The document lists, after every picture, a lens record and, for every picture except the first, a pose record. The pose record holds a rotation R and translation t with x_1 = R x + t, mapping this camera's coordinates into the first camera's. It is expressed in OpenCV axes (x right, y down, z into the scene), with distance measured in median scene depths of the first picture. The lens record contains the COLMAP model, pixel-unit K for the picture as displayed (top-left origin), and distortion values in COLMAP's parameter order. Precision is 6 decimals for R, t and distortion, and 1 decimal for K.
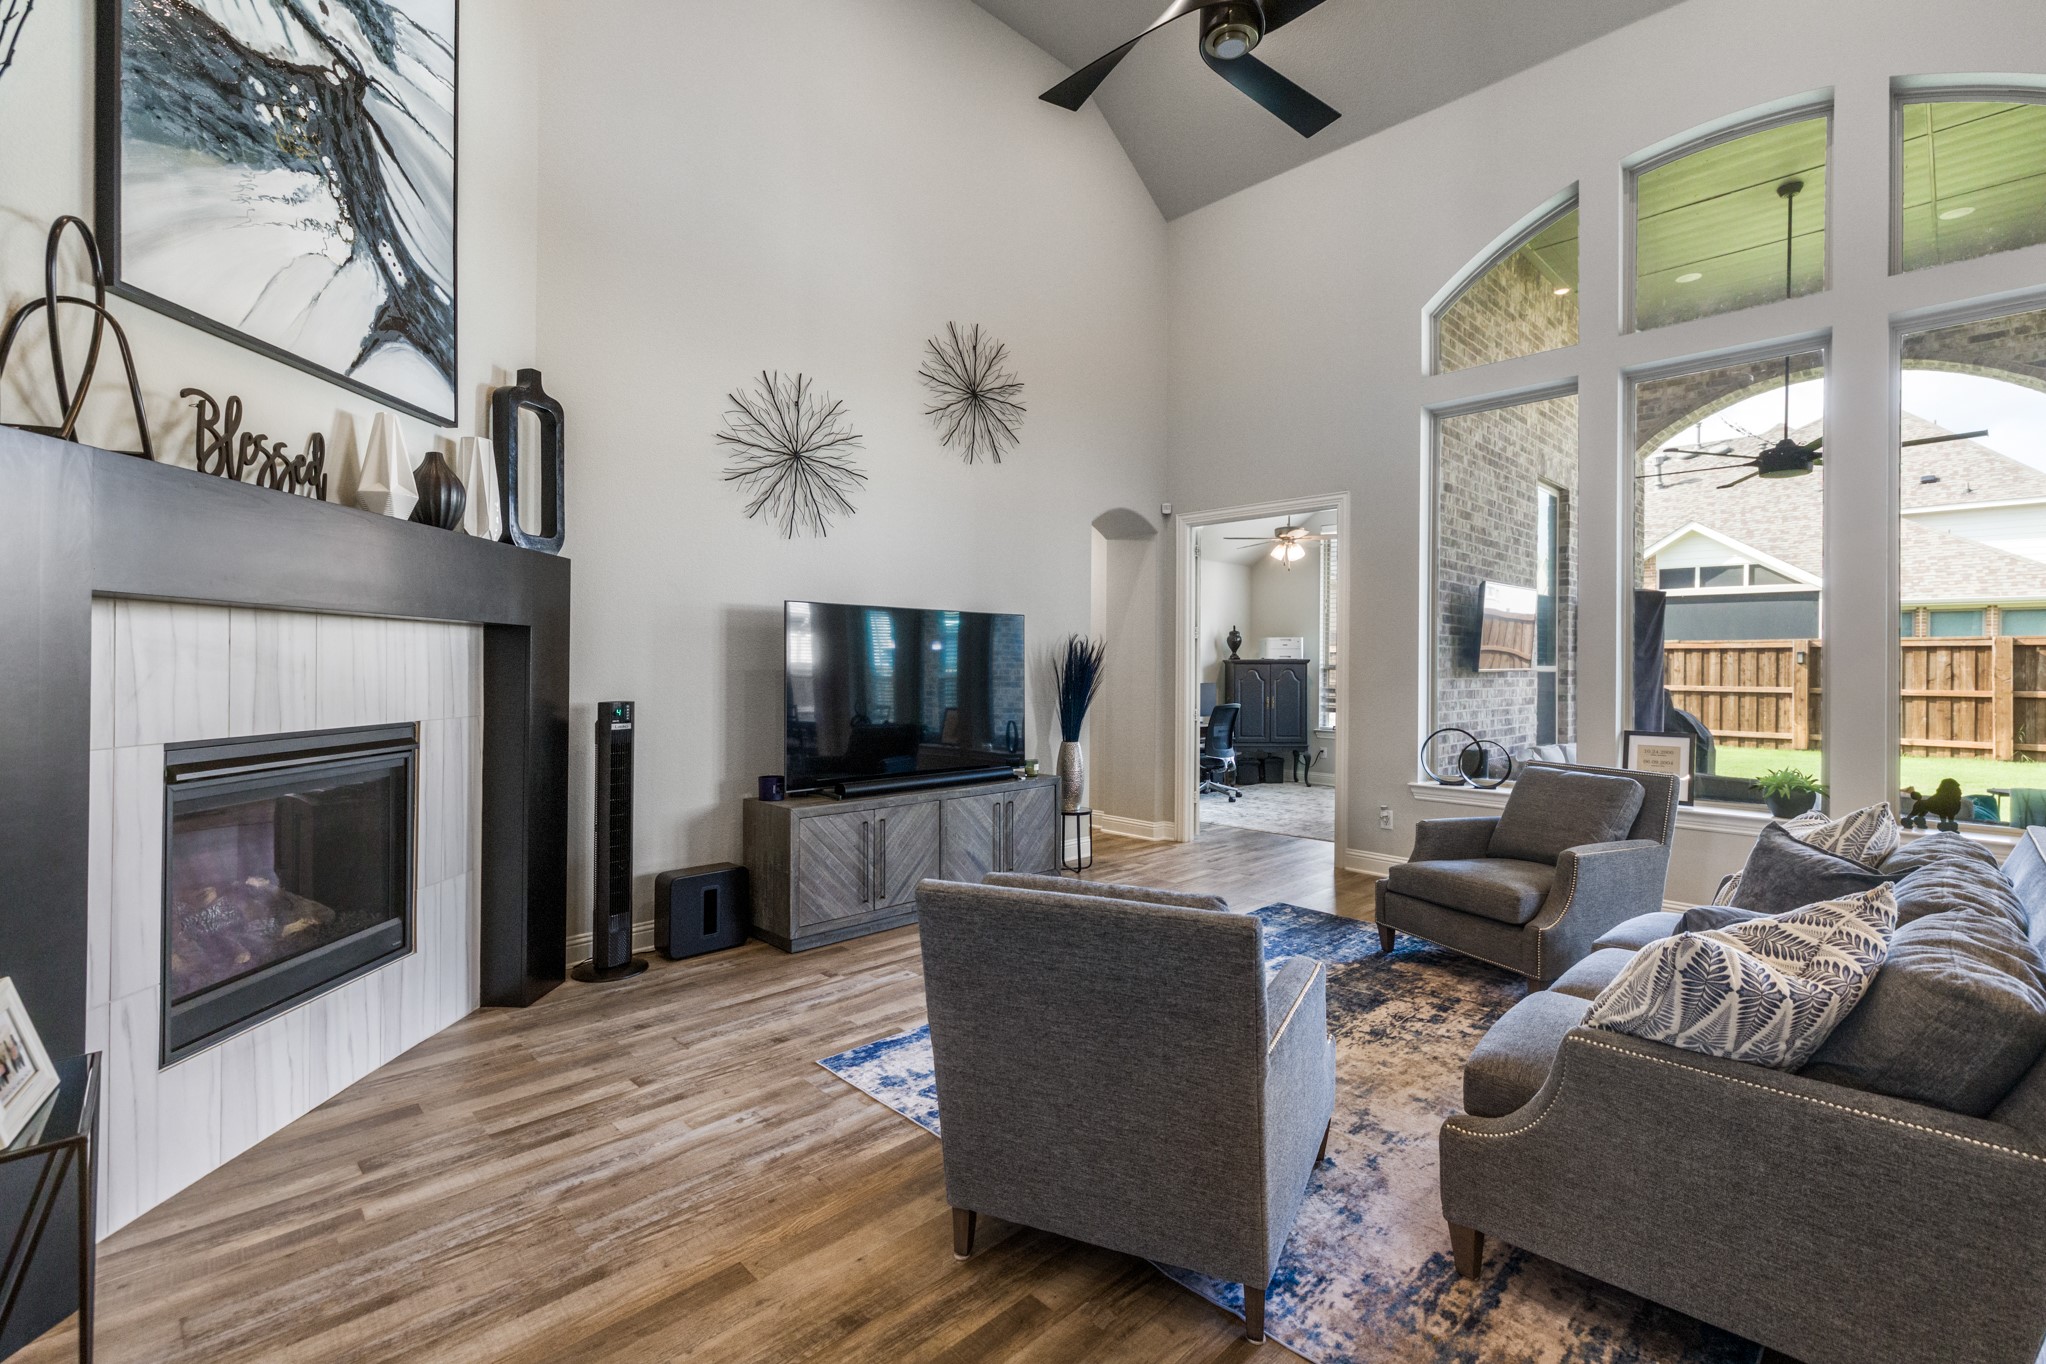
lens RADIAL K [[899.0, 0, 1013.2], [0, 899.0, 663.3], [0, 0, 1]] dist [-0.000727, 0.000500]
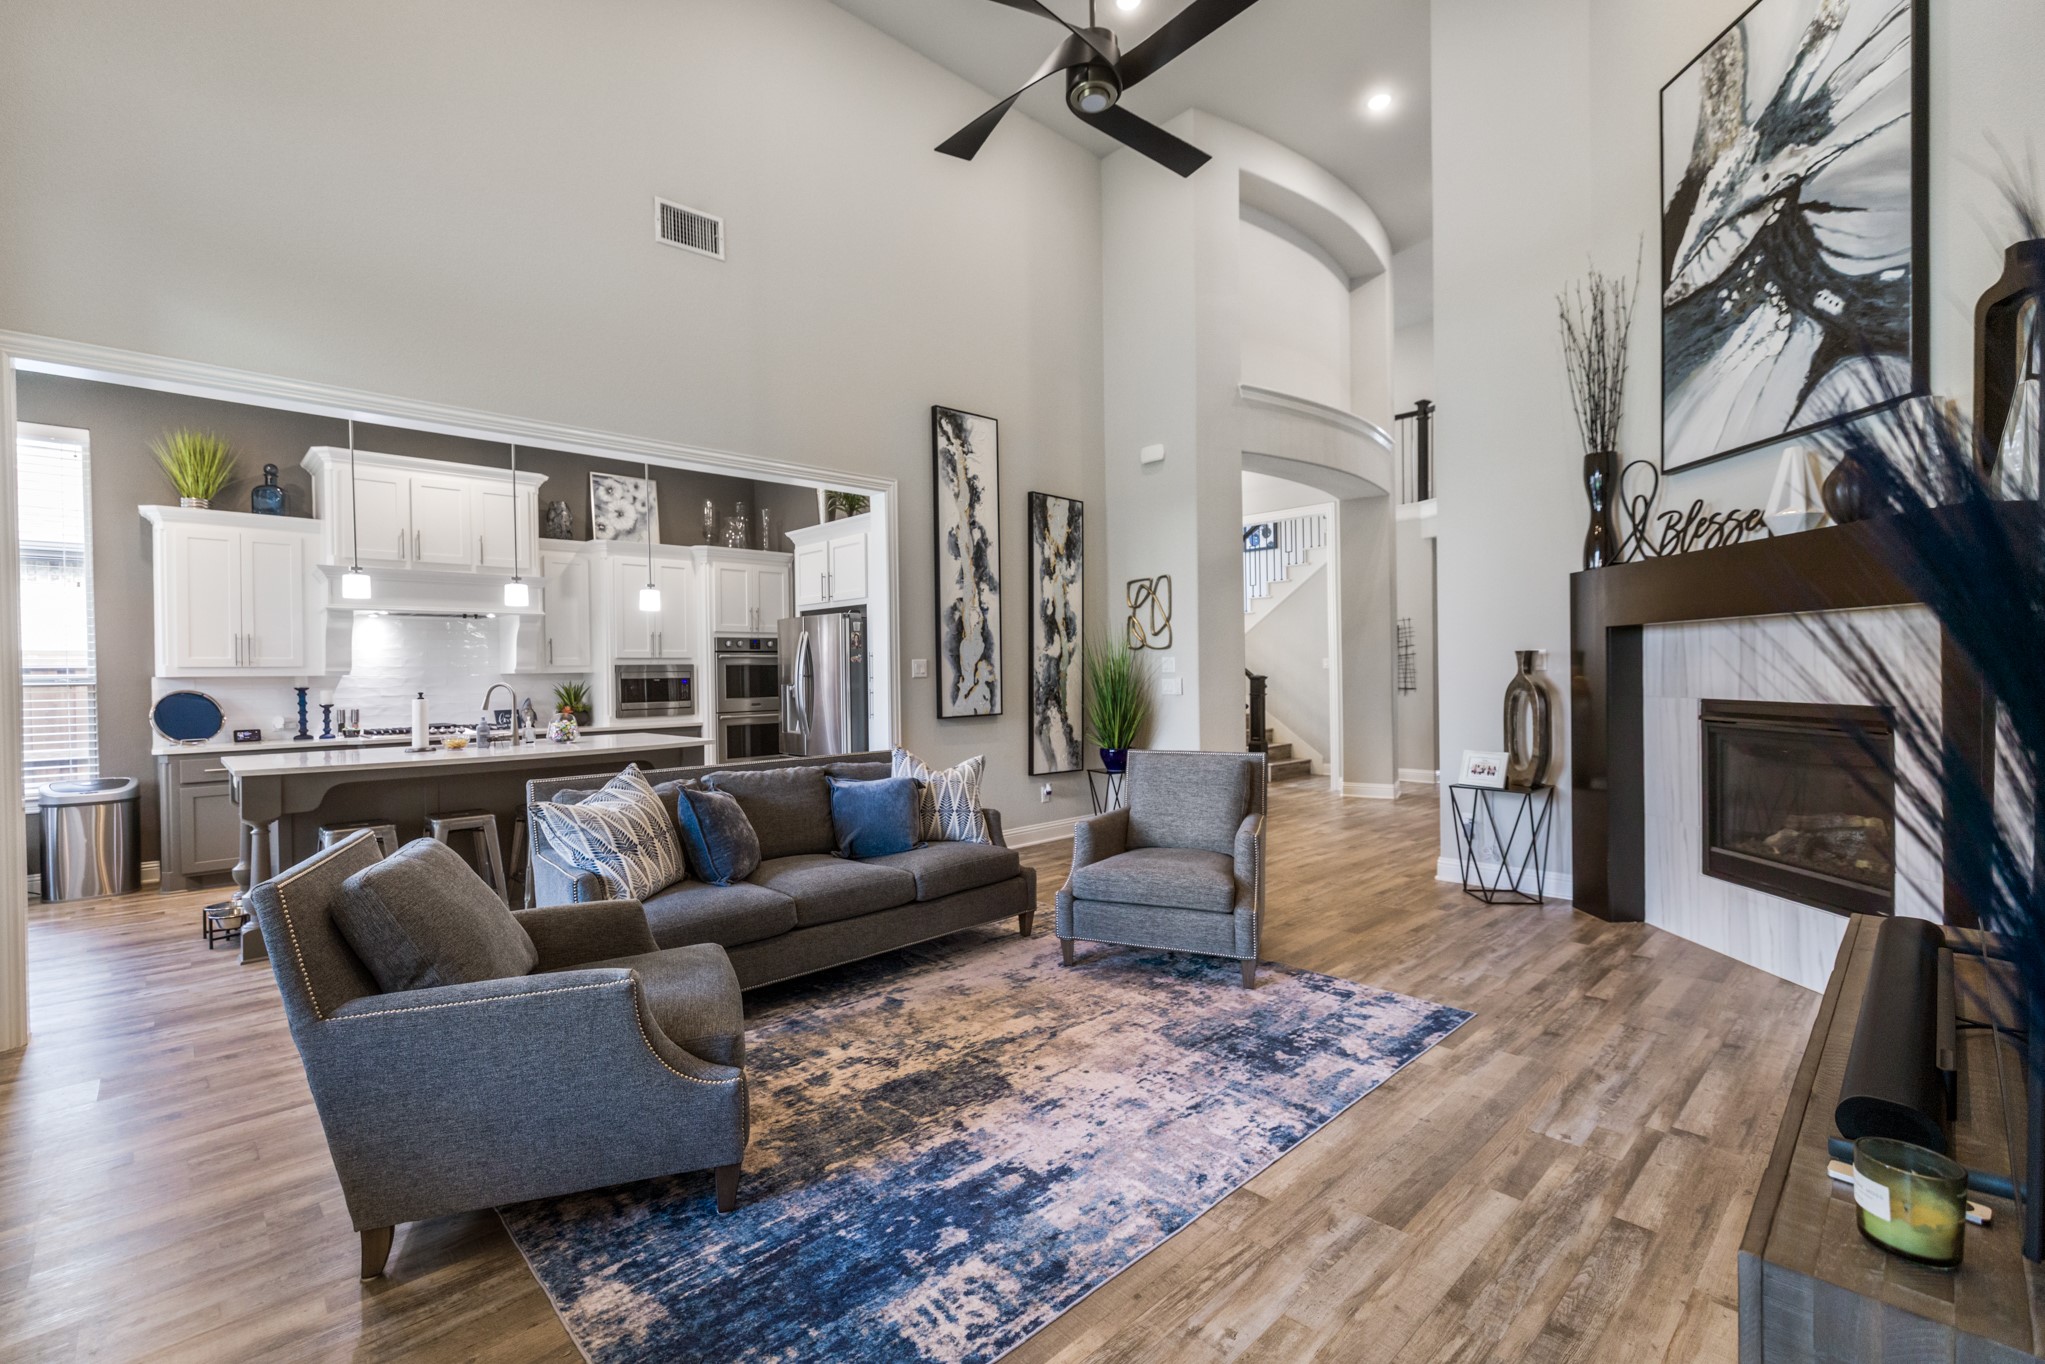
lens RADIAL K [[895.7, 0, 1001.8], [0, 895.7, 676.8], [0, 0, 1]] dist [0.003664, 0.000568]
pose [[-0.999883, 0.008913, 0.012449, 0.319475], [0.008960, 0.999953, 0.003789, 0.017317], [-0.012415, 0.003900, -0.999915, 1.939522]]
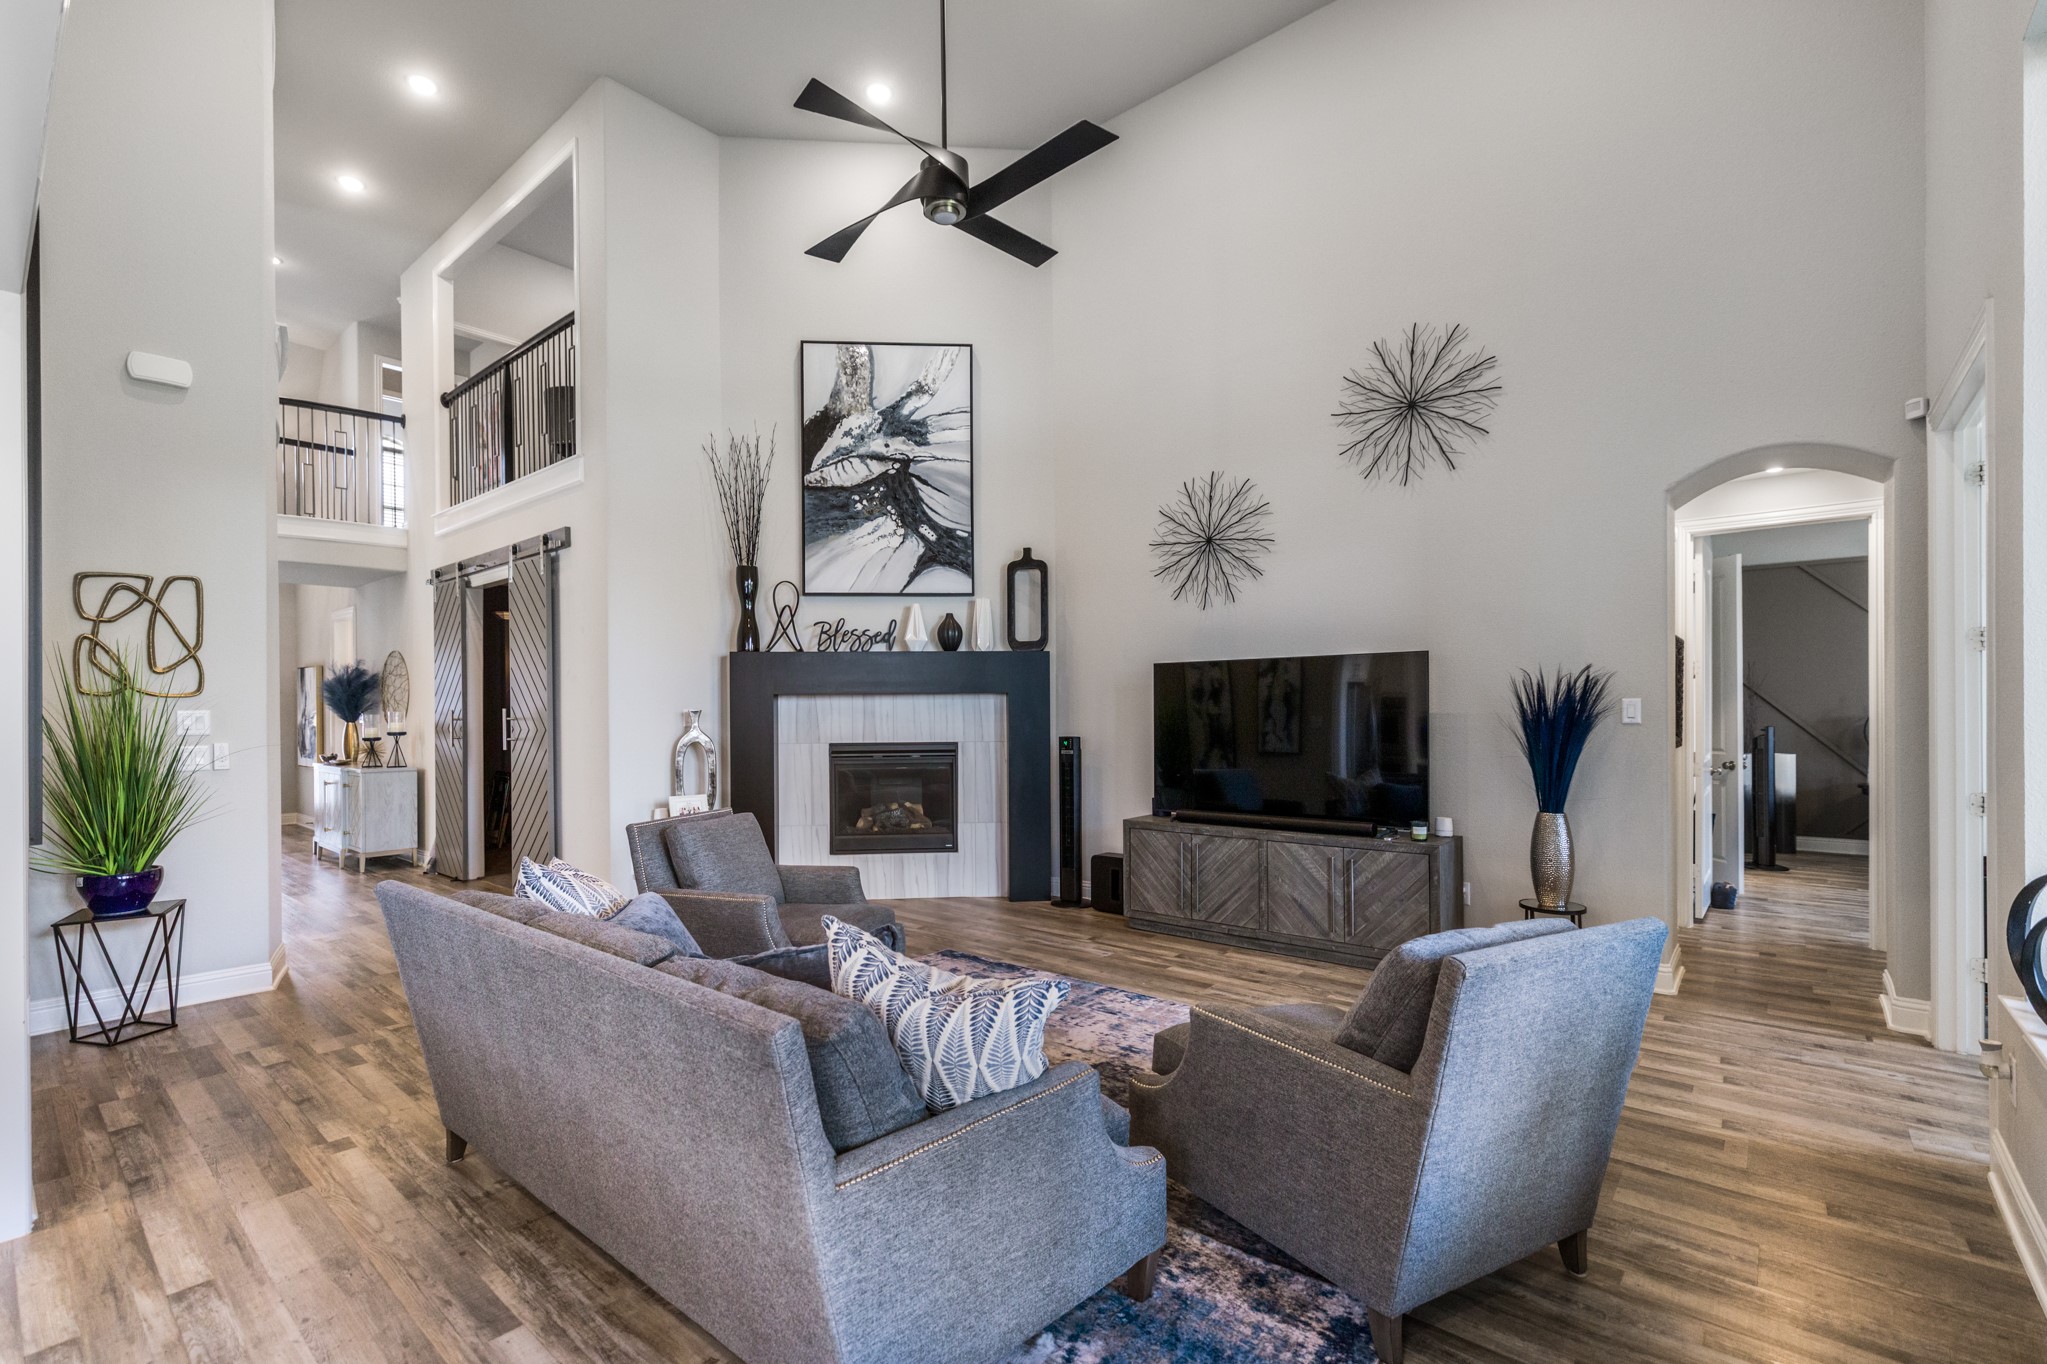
lens RADIAL K [[903.8, 0, 1010.1], [0, 903.8, 708.2], [0, 0, 1]] dist [0.000881, 0.000268]
pose [[0.098032, -0.009235, -0.995140, 1.370195], [0.012333, 0.999891, -0.008064, 0.004314], [0.995107, -0.011483, 0.098135, 0.876469]]
